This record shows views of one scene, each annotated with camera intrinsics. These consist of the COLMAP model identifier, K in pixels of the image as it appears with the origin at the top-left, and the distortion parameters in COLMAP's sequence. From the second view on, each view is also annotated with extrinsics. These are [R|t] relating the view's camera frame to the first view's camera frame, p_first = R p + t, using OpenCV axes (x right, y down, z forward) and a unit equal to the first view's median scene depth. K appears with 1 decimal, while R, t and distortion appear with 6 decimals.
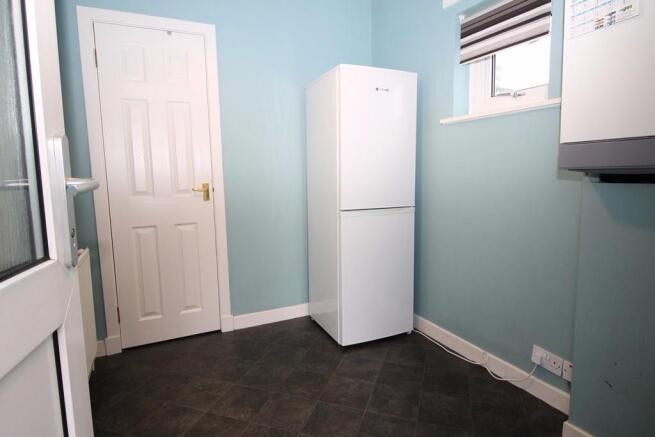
lens RADIAL K [[374.1, 0, 327.5], [0, 374.1, 218.5], [0, 0, 1]] dist [-0.000243, -0.000561]
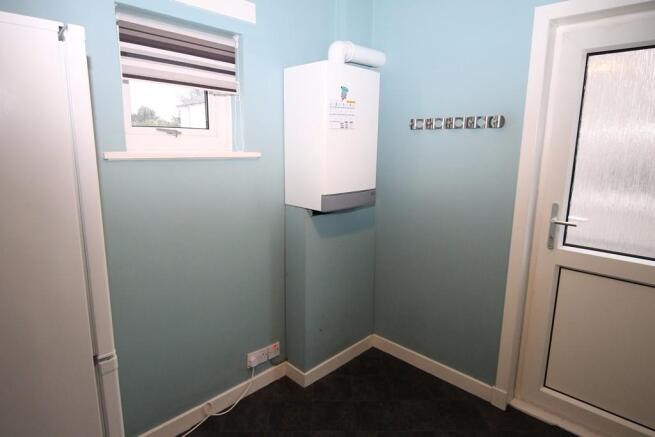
lens RADIAL K [[374.1, 0, 327.5], [0, 374.1, 218.5], [0, 0, 1]] dist [-0.000243, -0.000561]
pose [[-0.344086, -0.168034, 0.923780, -0.560284], [0.106560, 0.970511, 0.216225, -0.311638], [-0.932872, 0.172838, -0.316034, 1.068514]]
